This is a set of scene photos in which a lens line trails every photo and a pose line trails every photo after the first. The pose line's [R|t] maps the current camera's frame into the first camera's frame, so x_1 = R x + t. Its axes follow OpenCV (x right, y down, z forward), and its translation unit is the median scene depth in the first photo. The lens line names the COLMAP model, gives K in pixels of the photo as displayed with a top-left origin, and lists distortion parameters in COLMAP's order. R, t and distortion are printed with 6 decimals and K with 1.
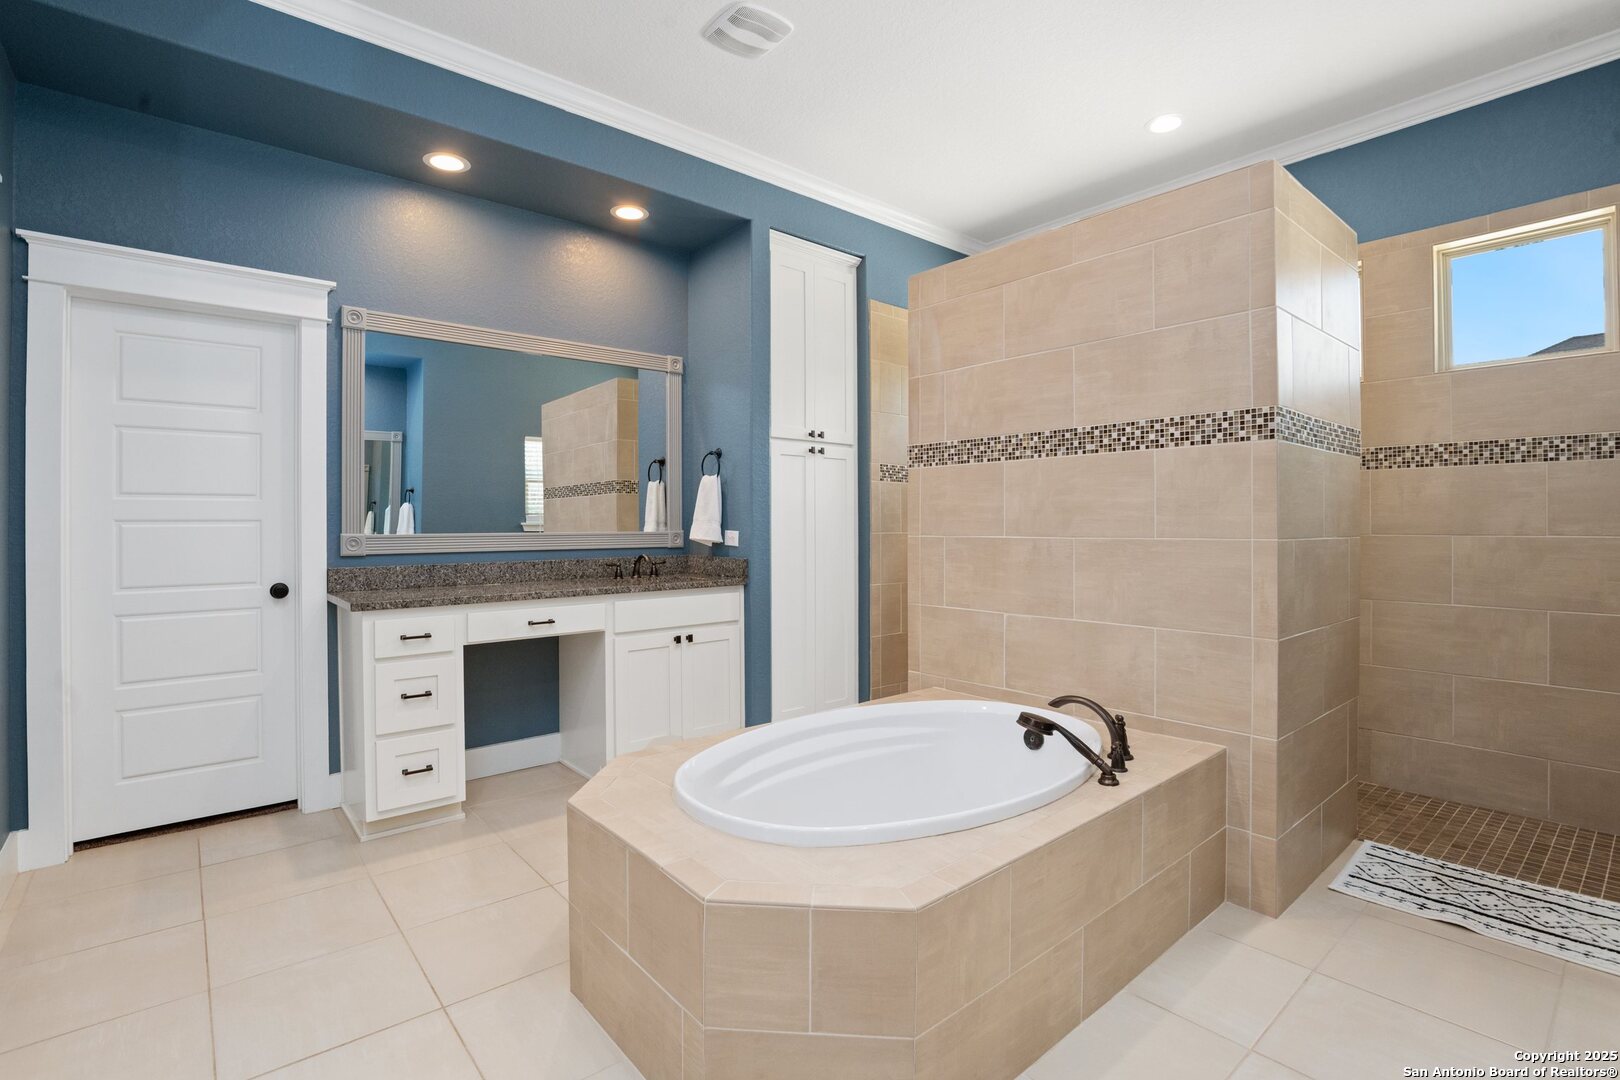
lens RADIAL K [[760.8, 0, 846.0], [0, 760.8, 528.0], [0, 0, 1]] dist [-0.023775, 0.001615]
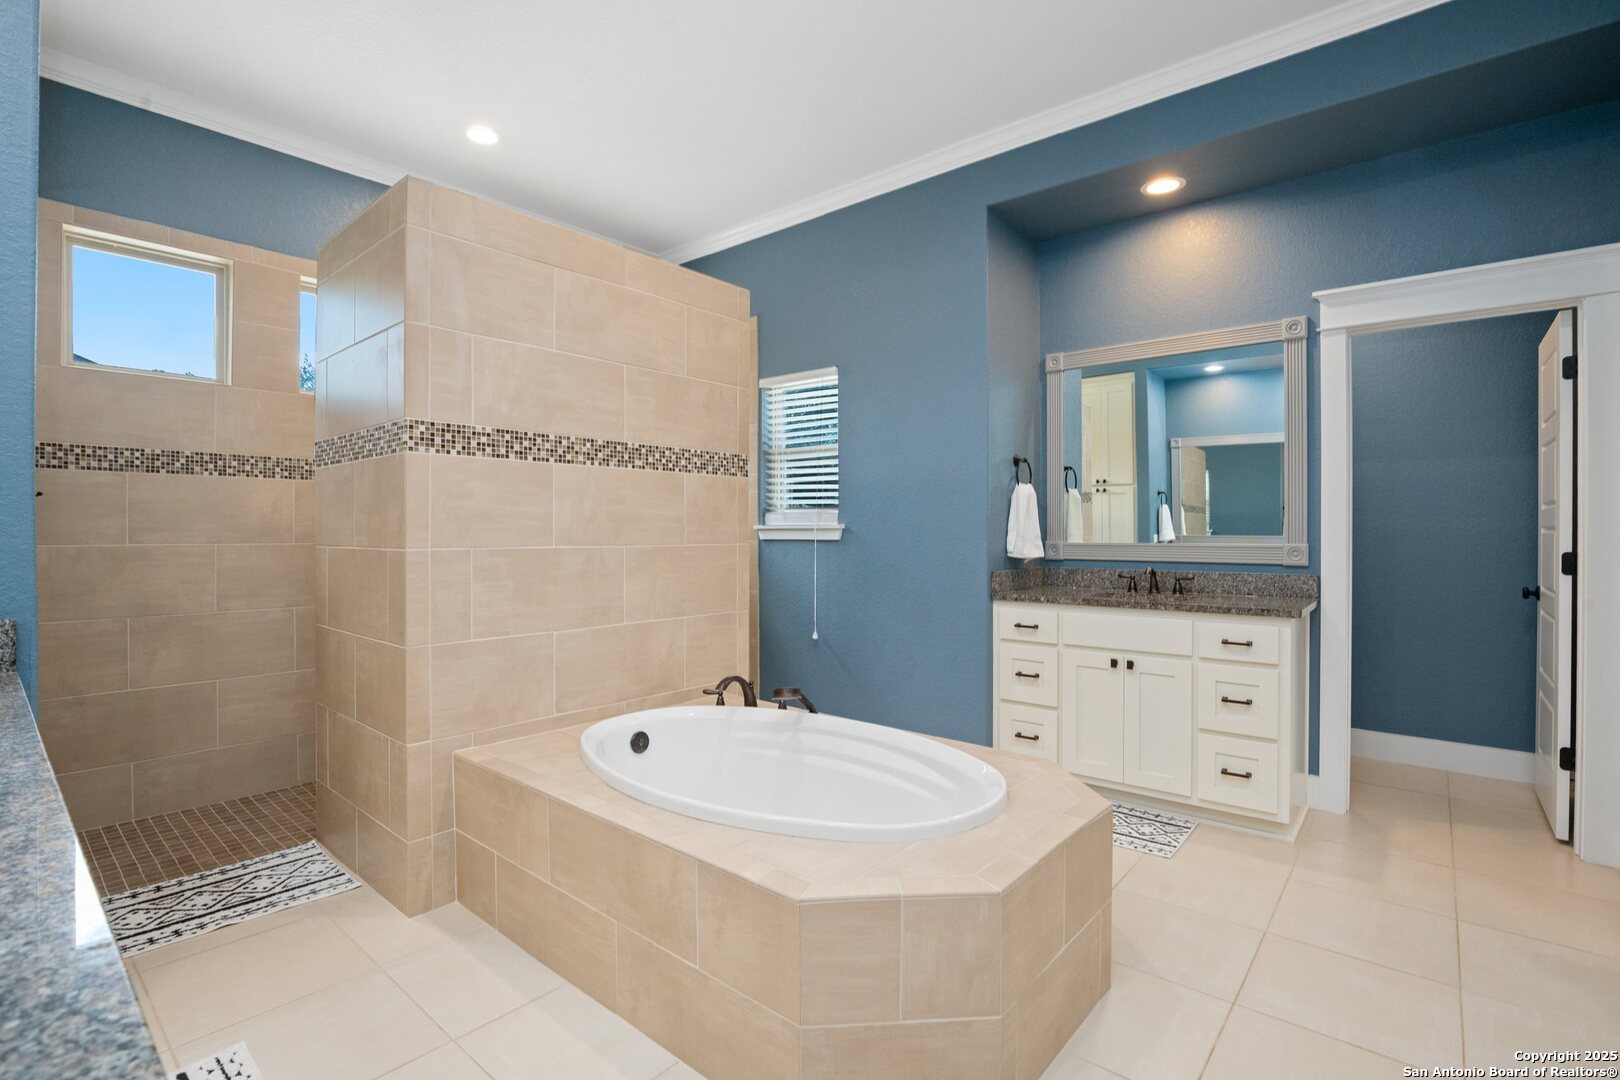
lens RADIAL K [[760.8, 0, 810.6], [0, 760.8, 534.8], [0, 0, 1]] dist [-0.023775, 0.001615]
pose [[-0.131618, 0.000515, 0.991300, -0.738365], [0.003244, 0.999995, -0.000089, -0.001915], [-0.991295, 0.003204, -0.131619, 0.834616]]
